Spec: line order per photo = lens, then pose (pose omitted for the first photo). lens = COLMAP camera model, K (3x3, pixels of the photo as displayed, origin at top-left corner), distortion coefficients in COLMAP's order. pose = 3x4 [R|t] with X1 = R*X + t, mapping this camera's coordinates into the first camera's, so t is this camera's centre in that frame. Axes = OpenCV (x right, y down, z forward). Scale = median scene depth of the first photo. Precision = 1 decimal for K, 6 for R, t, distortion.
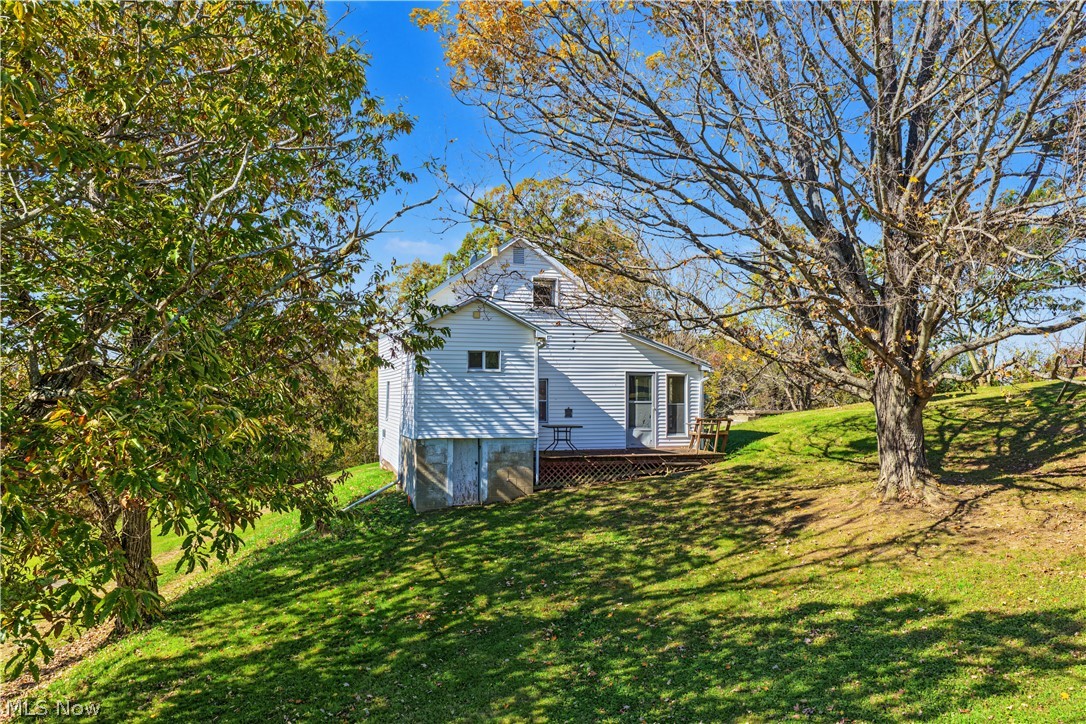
lens RADIAL K [[933.3, 0, 545.6], [0, 933.3, 362.5], [0, 0, 1]] dist [-0.006902, 0.022547]
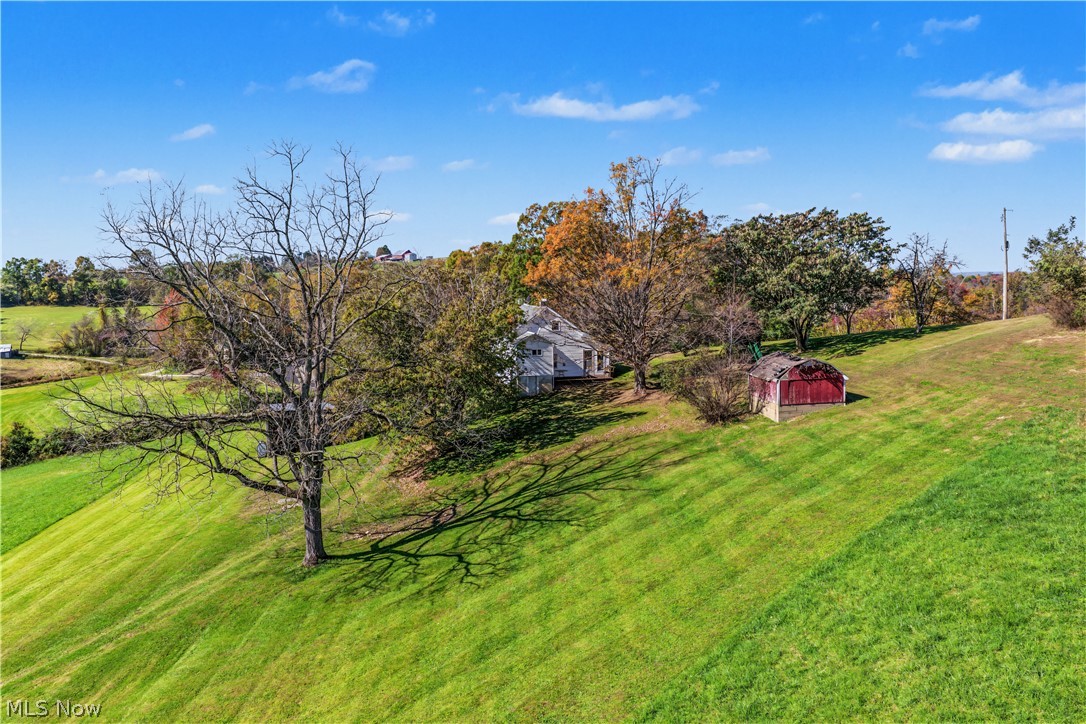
lens RADIAL K [[933.3, 0, 548.9], [0, 933.3, 364.6], [0, 0, 1]] dist [-0.006902, 0.022547]
pose [[0.999550, -0.012106, -0.027427, 0.067291], [0.015425, 0.992135, 0.124219, -0.369863], [0.025708, -0.124586, 0.991876, -2.299935]]
